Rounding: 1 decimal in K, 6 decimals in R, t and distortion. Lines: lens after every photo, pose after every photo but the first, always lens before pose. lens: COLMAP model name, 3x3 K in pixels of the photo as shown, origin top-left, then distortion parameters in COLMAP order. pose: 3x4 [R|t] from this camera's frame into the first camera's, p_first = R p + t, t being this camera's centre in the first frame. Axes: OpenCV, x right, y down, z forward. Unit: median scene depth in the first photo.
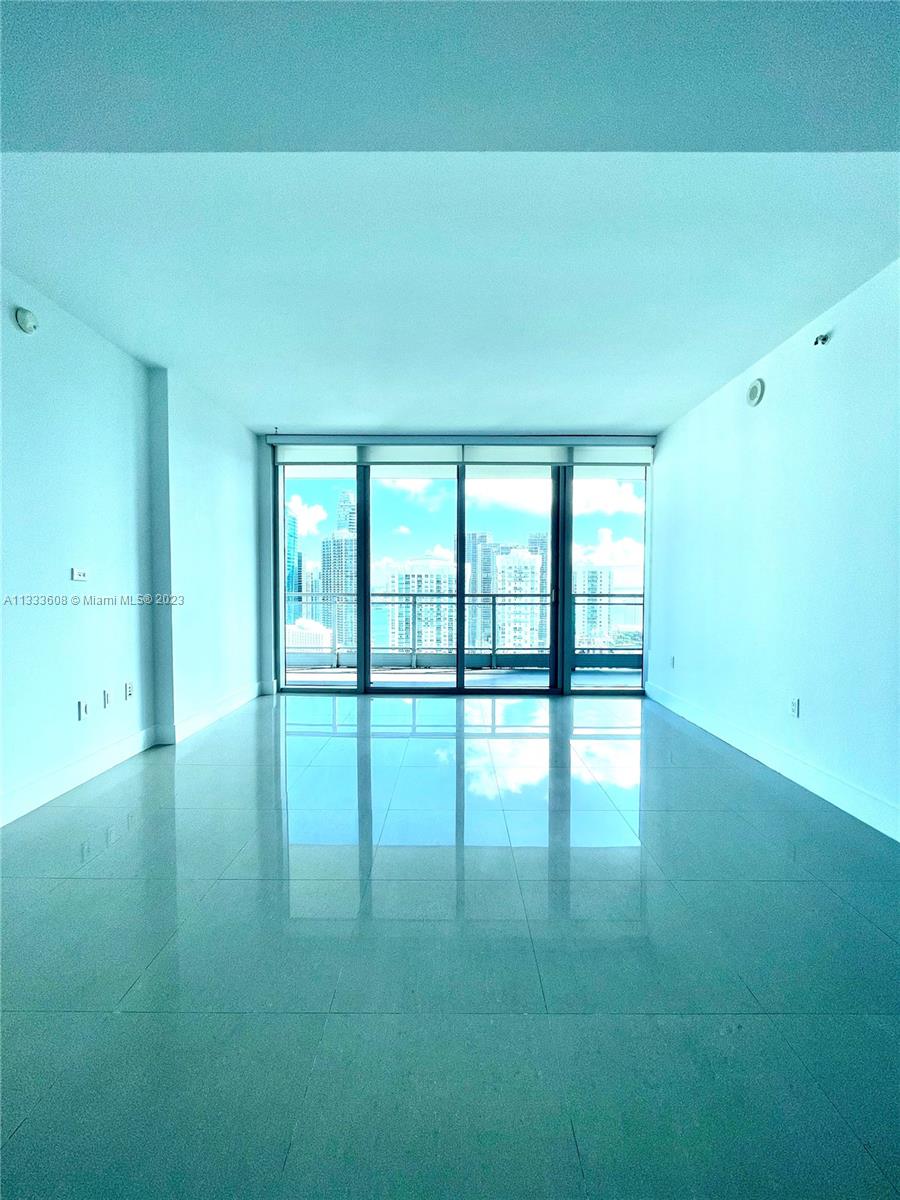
lens RADIAL K [[489.5, 0, 454.0], [0, 489.5, 603.1], [0, 0, 1]] dist [-0.004229, 0.000028]
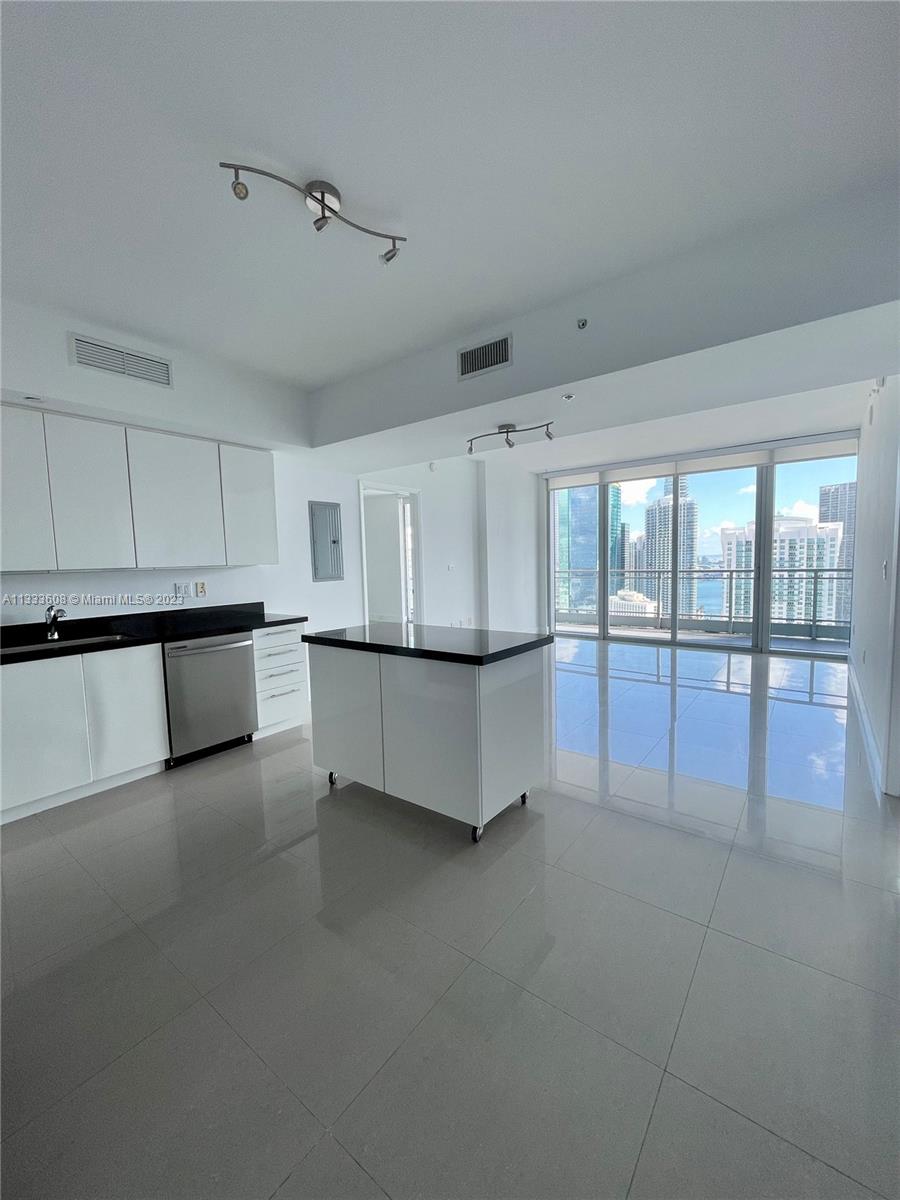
lens RADIAL K [[489.5, 0, 454.0], [0, 489.5, 603.1], [0, 0, 1]] dist [-0.004229, 0.000028]
pose [[0.804151, 0.028206, -0.593755, 0.331048], [0.006481, 0.998398, 0.056205, -0.012483], [0.594390, -0.049045, 0.802680, -0.454683]]
